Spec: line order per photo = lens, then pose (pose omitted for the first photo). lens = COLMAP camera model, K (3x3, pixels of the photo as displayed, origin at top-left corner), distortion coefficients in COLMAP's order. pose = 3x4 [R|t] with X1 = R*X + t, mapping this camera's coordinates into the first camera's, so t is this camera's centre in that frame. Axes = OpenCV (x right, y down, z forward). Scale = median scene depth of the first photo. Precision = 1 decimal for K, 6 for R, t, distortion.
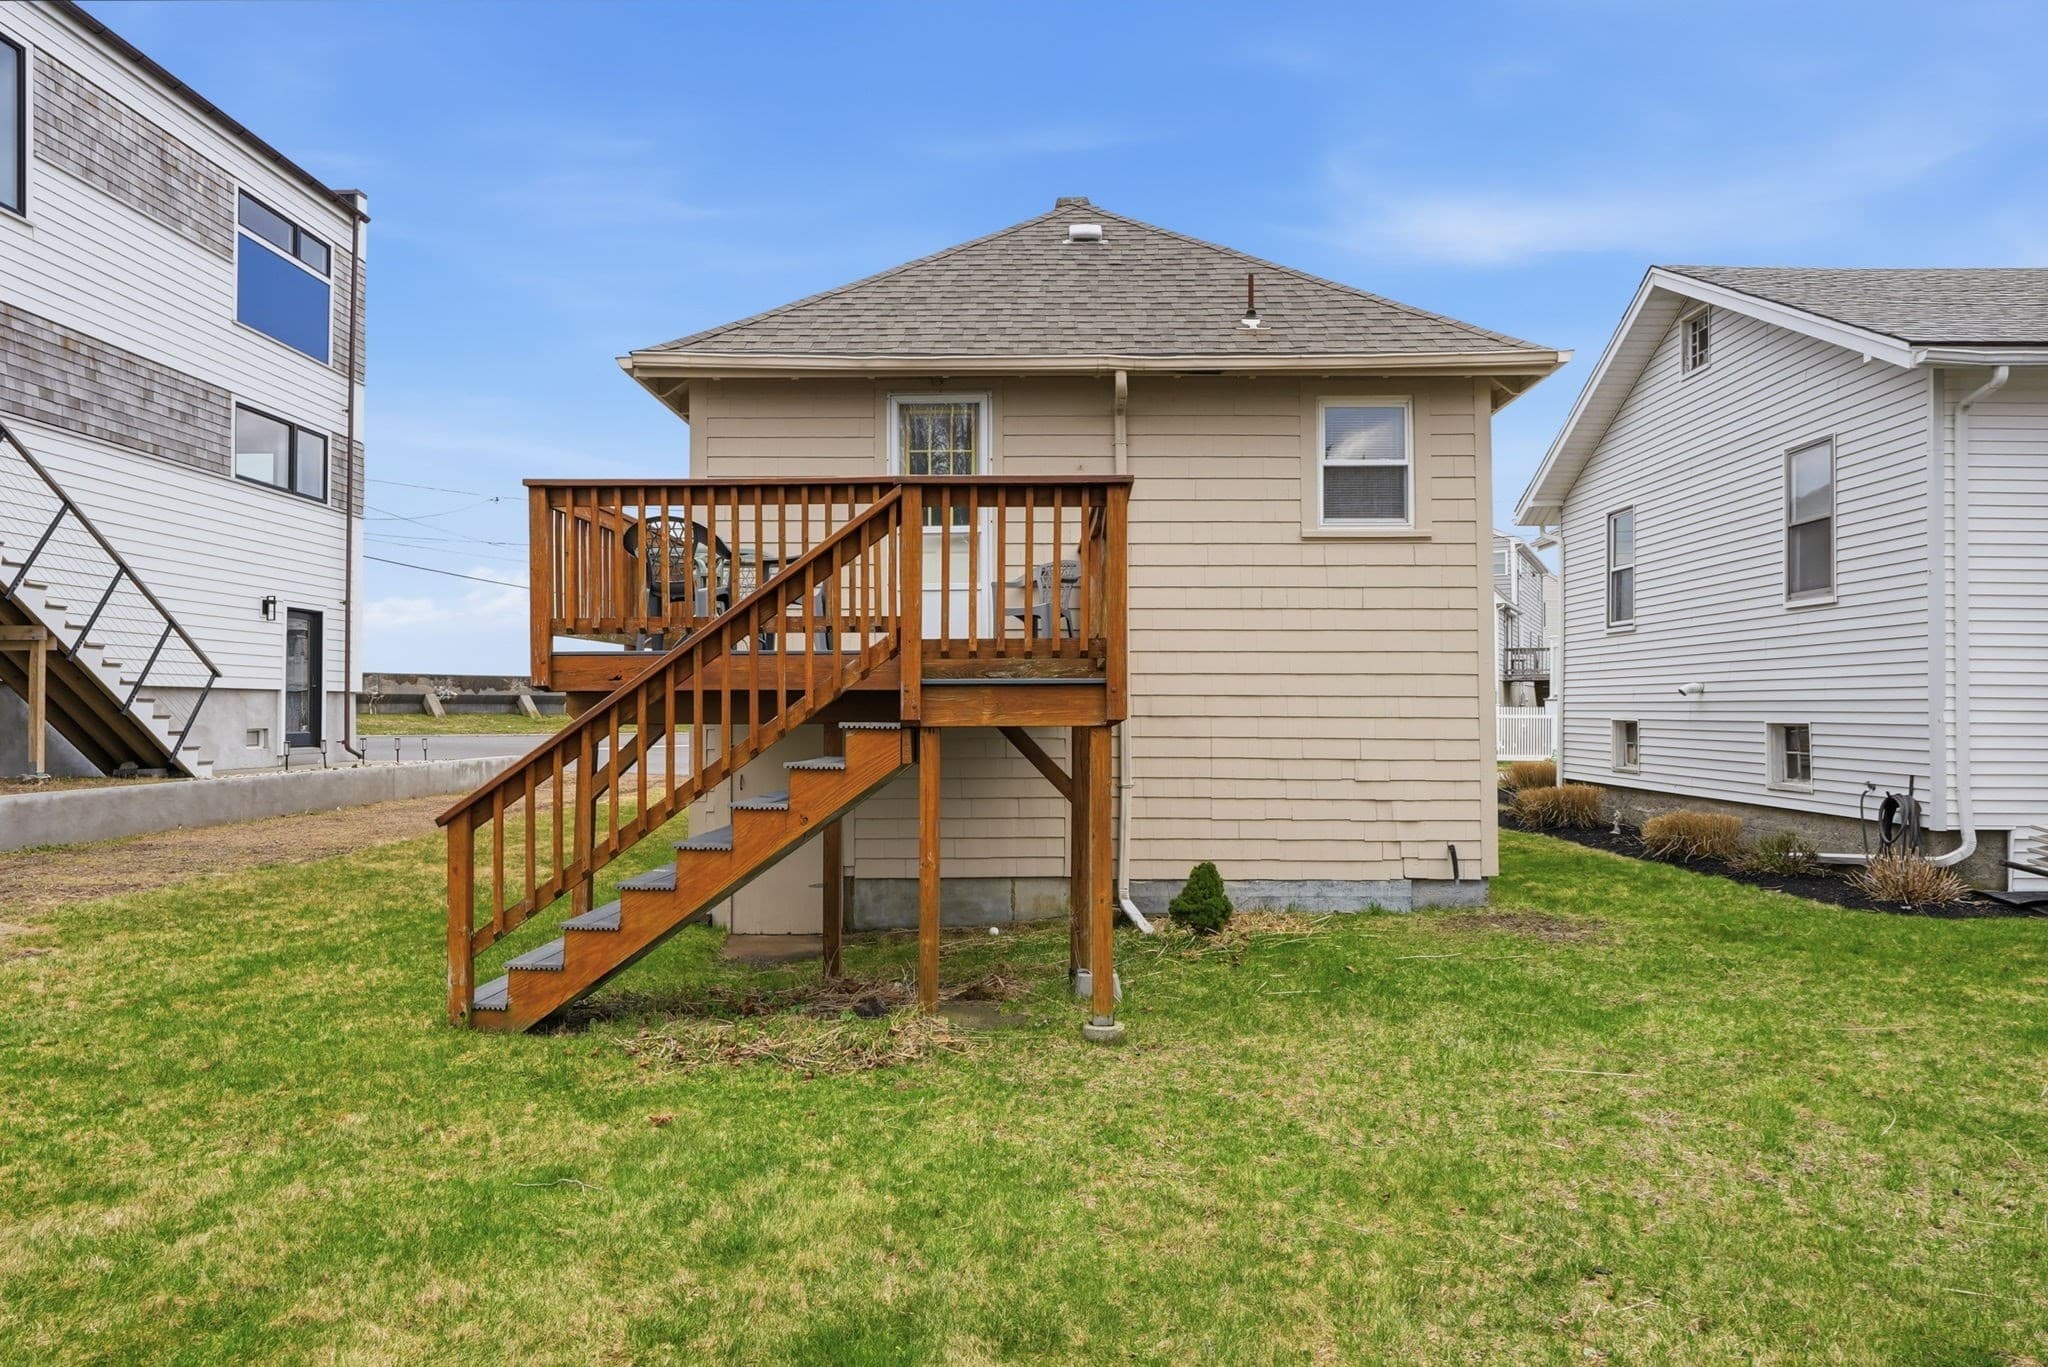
lens RADIAL K [[1248.6, 0, 1024.0], [0, 1248.6, 683.5], [0, 0, 1]] dist [-0.005529, 0.000486]
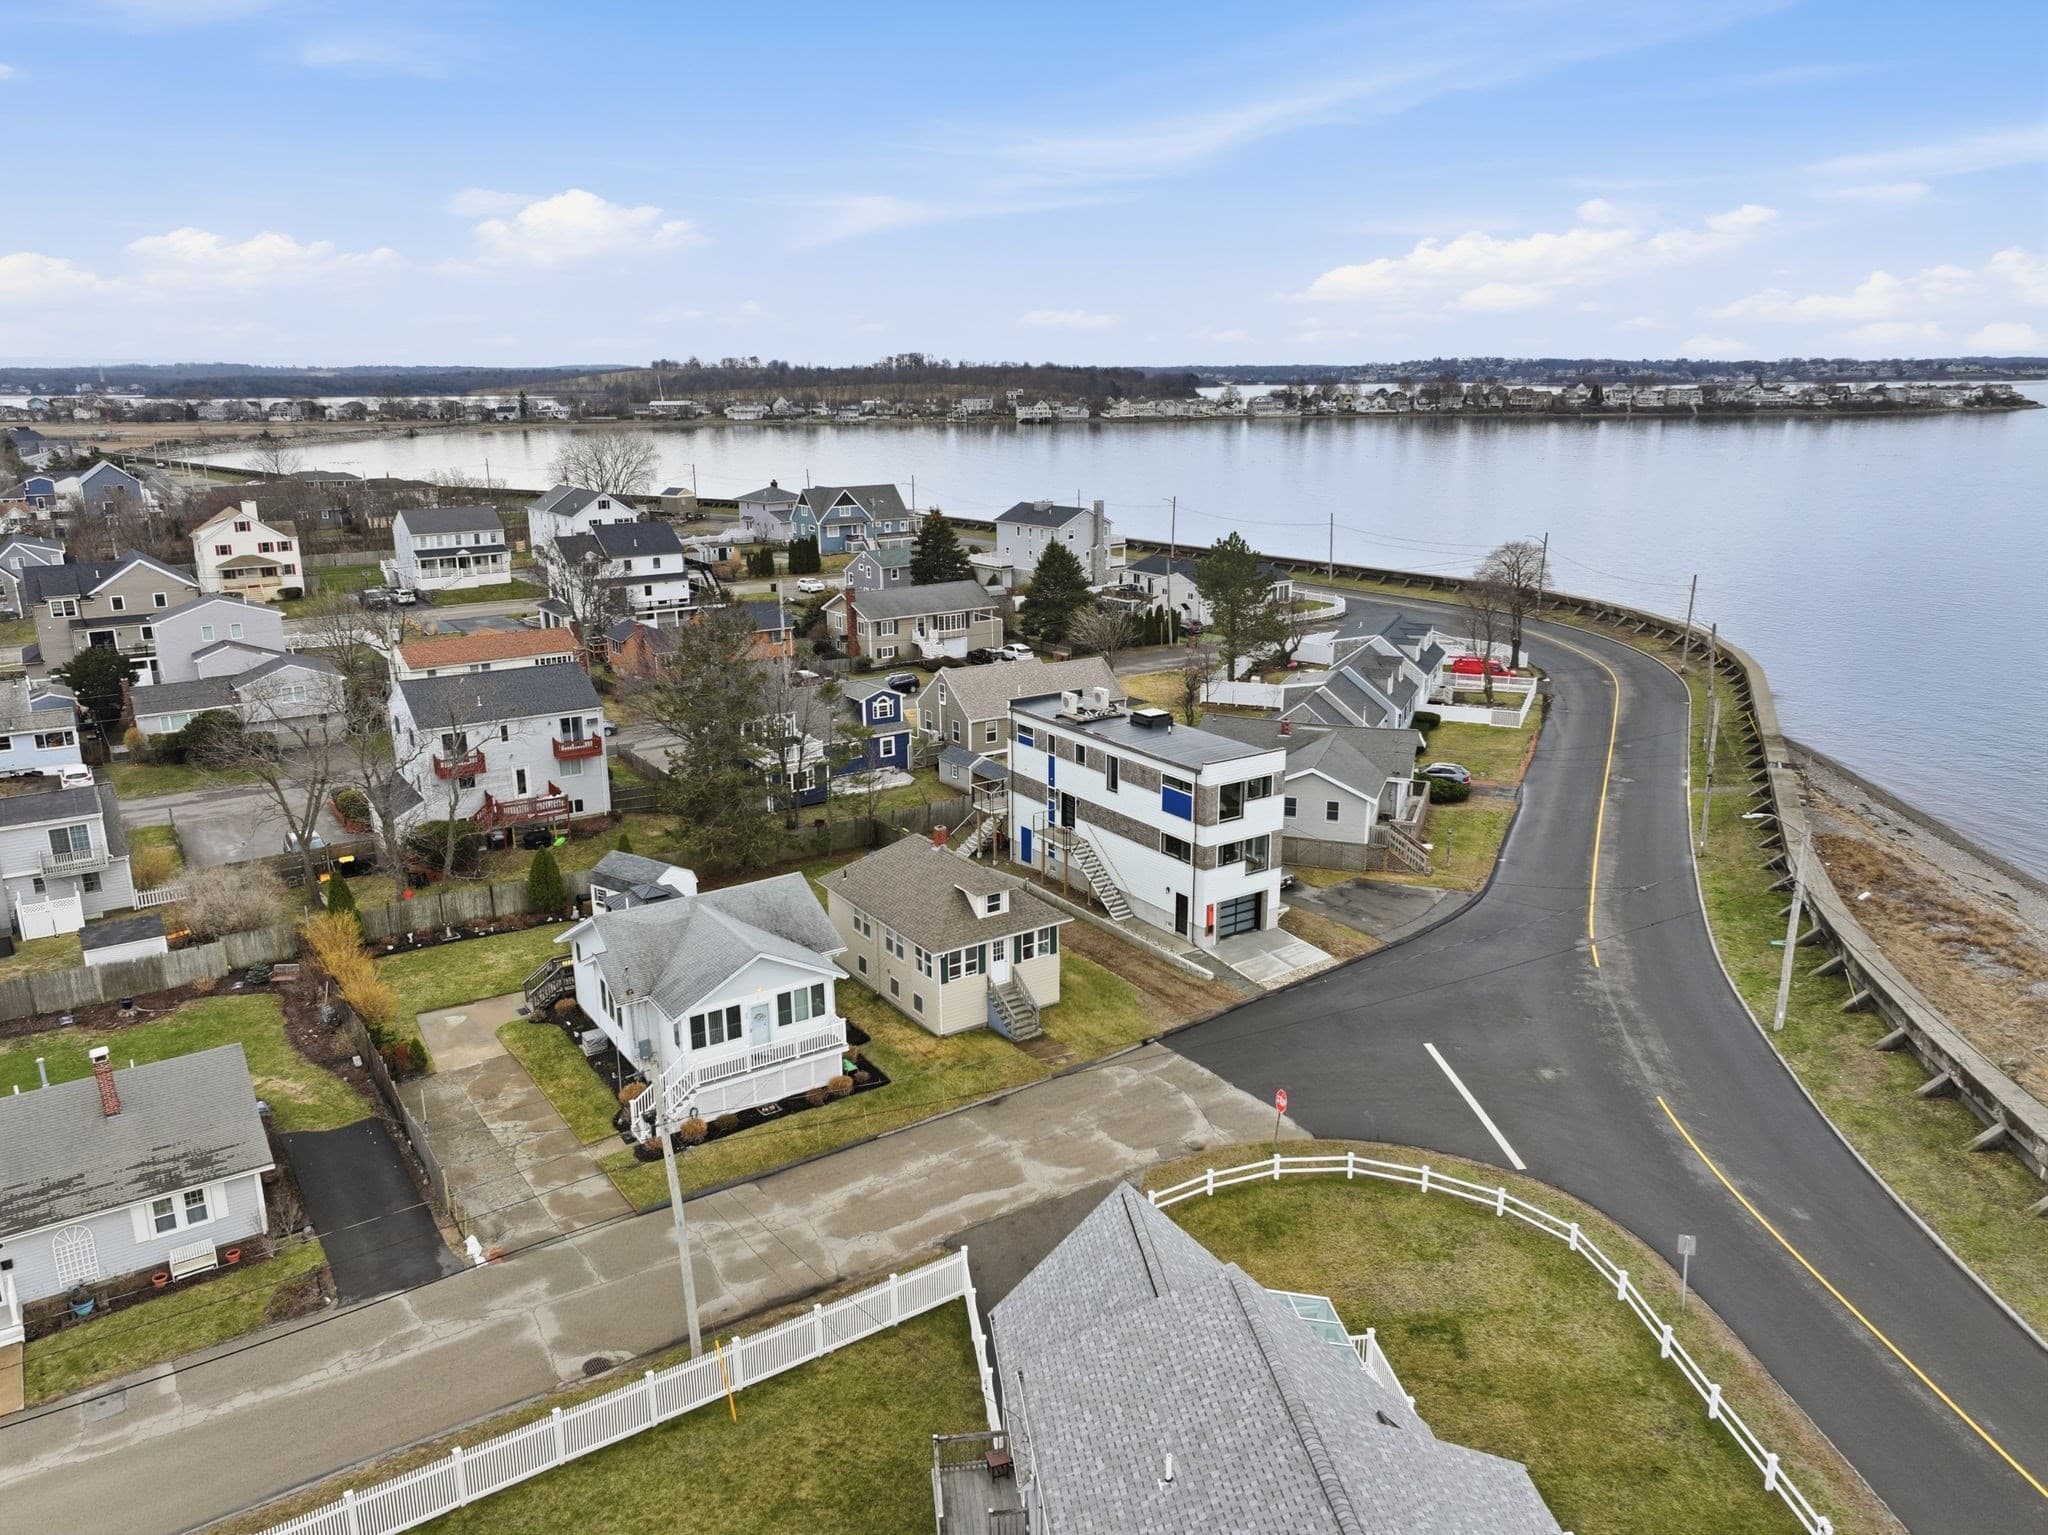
lens RADIAL K [[1438.8, 0, 1028.0], [0, 1438.8, 767.8], [0, 0, 1]] dist [0.005996, 0.003995]
pose [[-0.820287, 0.155795, -0.550324, 2.447240], [0.018498, 0.968910, 0.246723, -1.827216], [0.571652, 0.192204, -0.797666, 5.161629]]
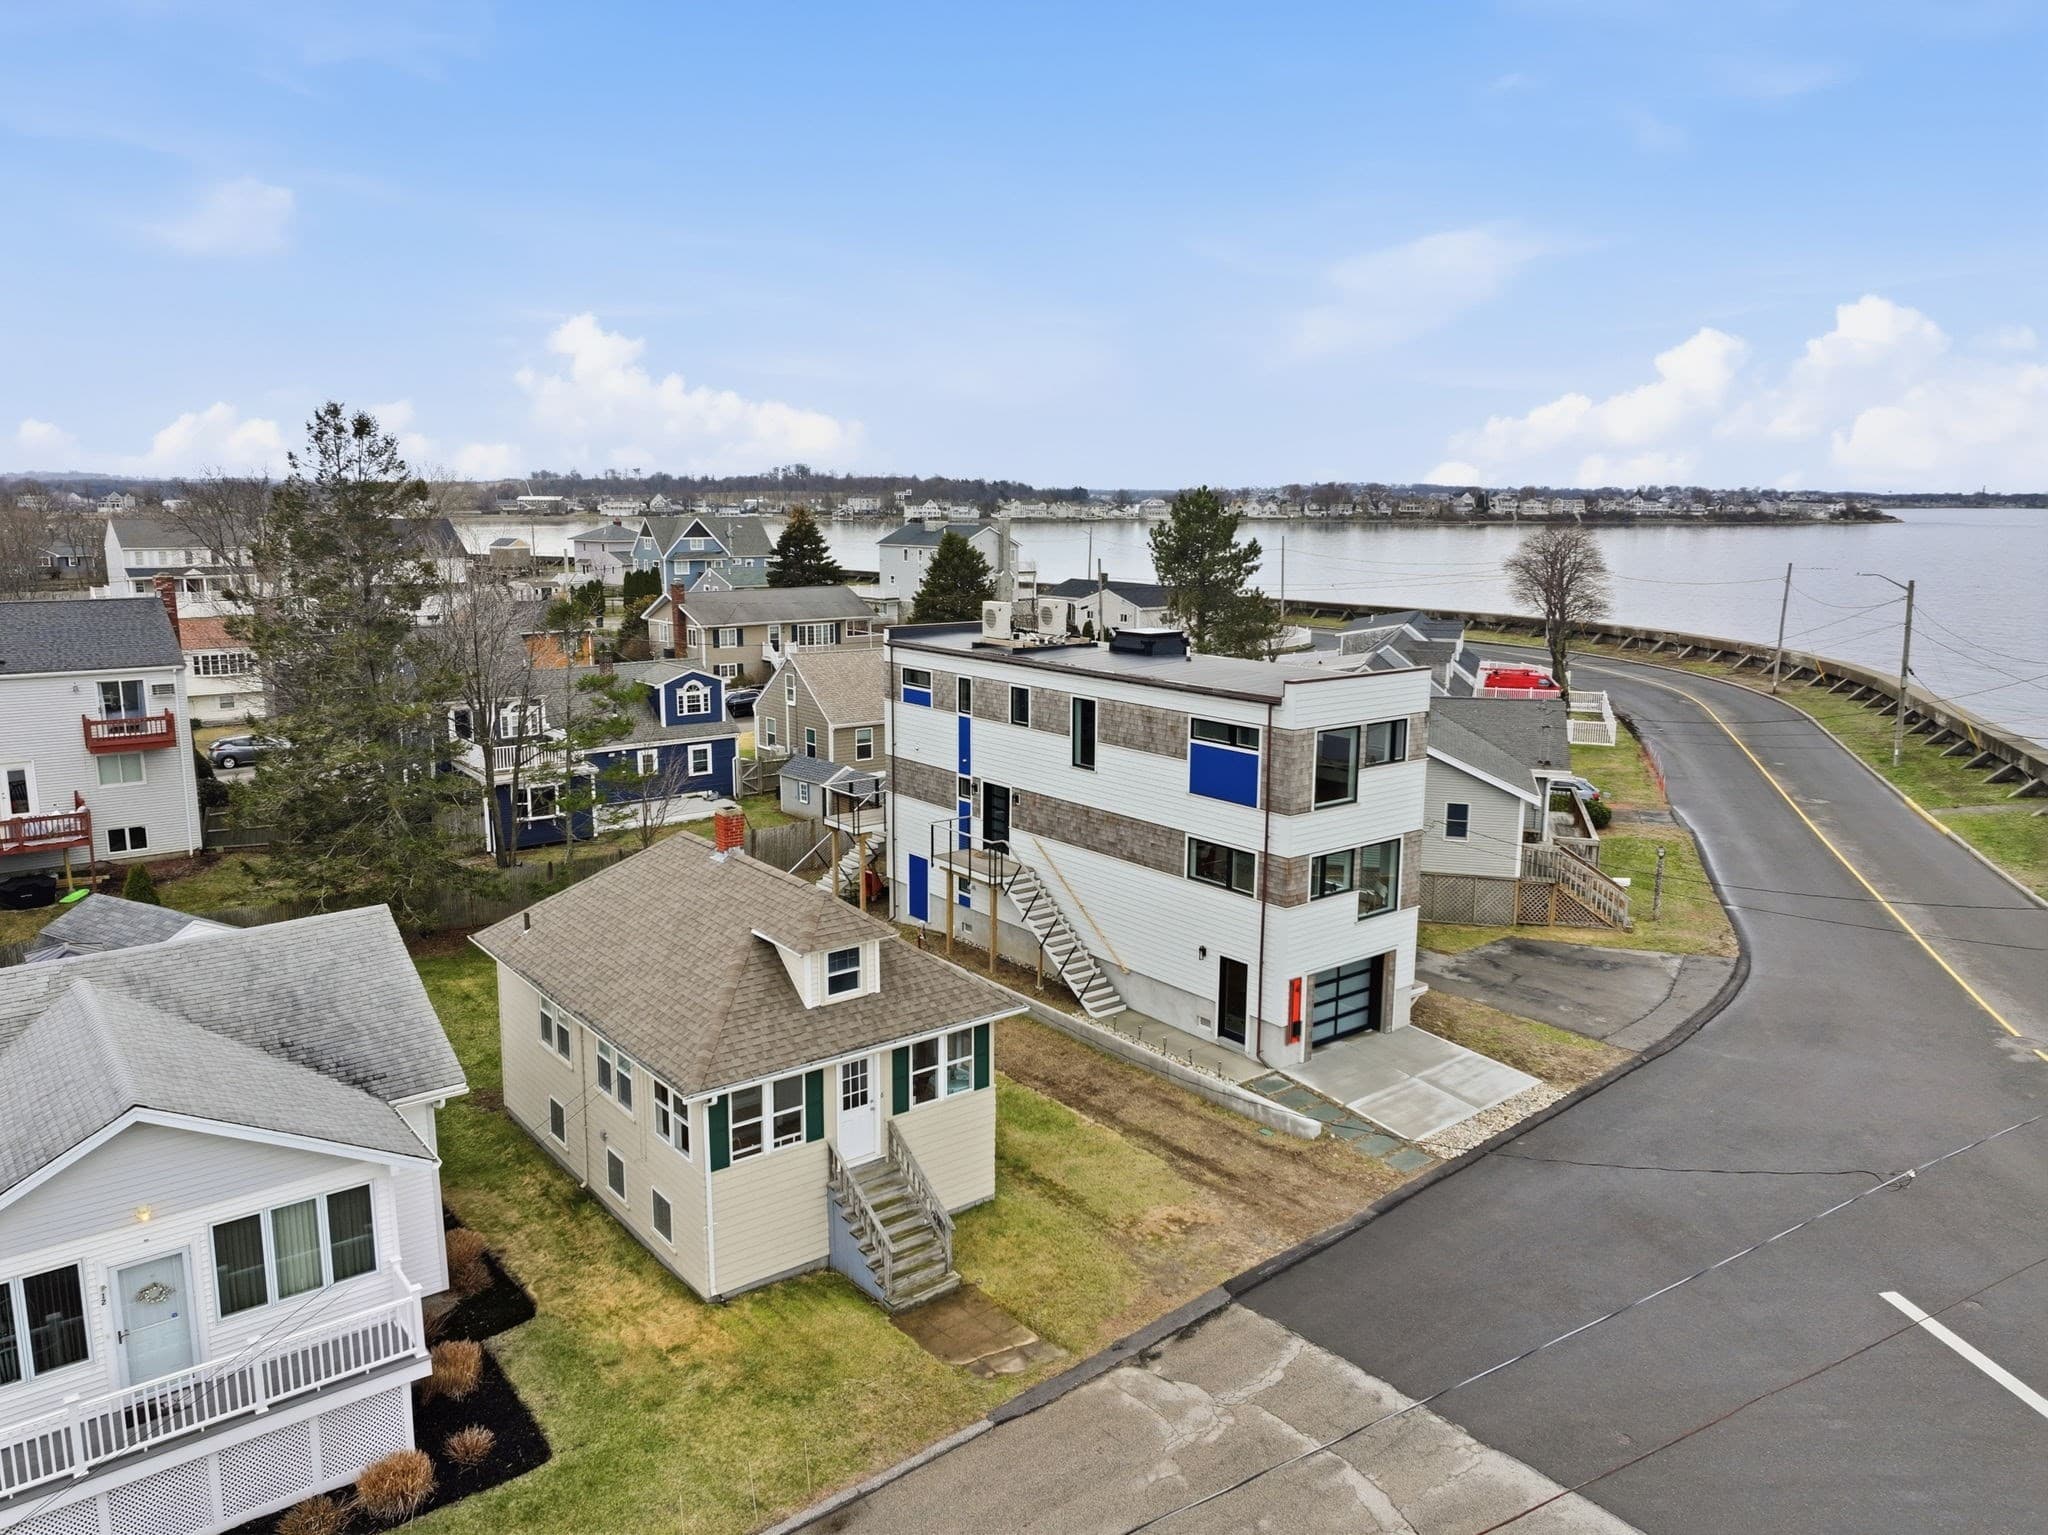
lens RADIAL K [[1438.8, 0, 1028.0], [0, 1438.8, 767.8], [0, 0, 1]] dist [0.005996, 0.003995]
pose [[-0.774348, 0.111899, -0.622787, 1.052177], [0.007788, 0.985850, 0.167448, -0.863017], [0.632712, 0.124813, -0.764262, 3.110758]]
